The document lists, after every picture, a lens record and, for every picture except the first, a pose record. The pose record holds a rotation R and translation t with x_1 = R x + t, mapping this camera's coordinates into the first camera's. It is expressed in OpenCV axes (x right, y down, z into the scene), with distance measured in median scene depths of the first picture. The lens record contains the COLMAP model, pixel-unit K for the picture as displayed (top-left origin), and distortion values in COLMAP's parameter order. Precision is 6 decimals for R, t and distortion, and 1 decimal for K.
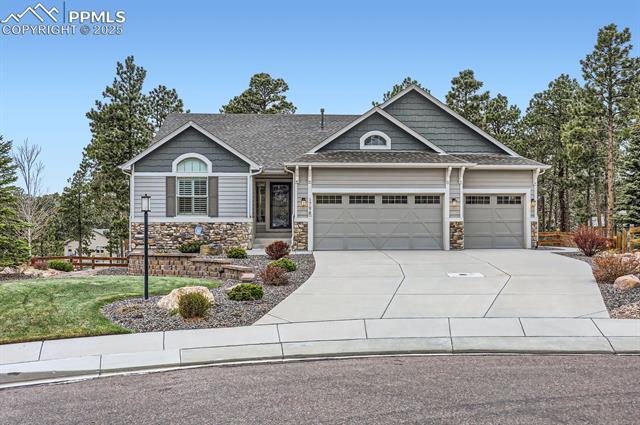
lens RADIAL K [[657.7, 0, 319.4], [0, 657.7, 214.1], [0, 0, 1]] dist [-0.000174, 0.000000]
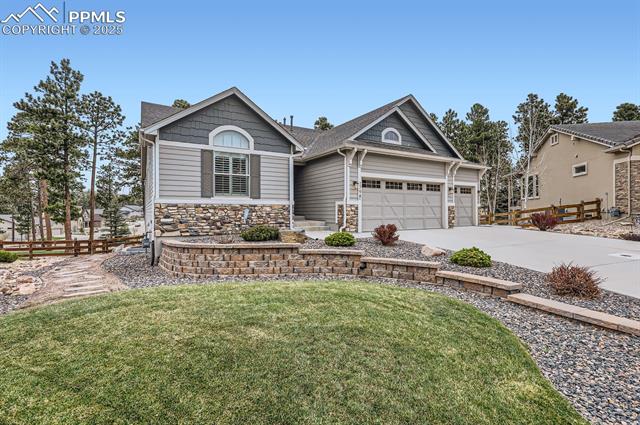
lens RADIAL K [[311.5, 0, 322.0], [0, 311.5, 210.3], [0, 0, 1]] dist [-0.005548, -0.001074]
pose [[0.871871, 0.002180, 0.489732, -0.292935], [-0.007013, 0.999943, 0.008034, 0.016421], [-0.489686, -0.010439, 0.871836, 0.577349]]
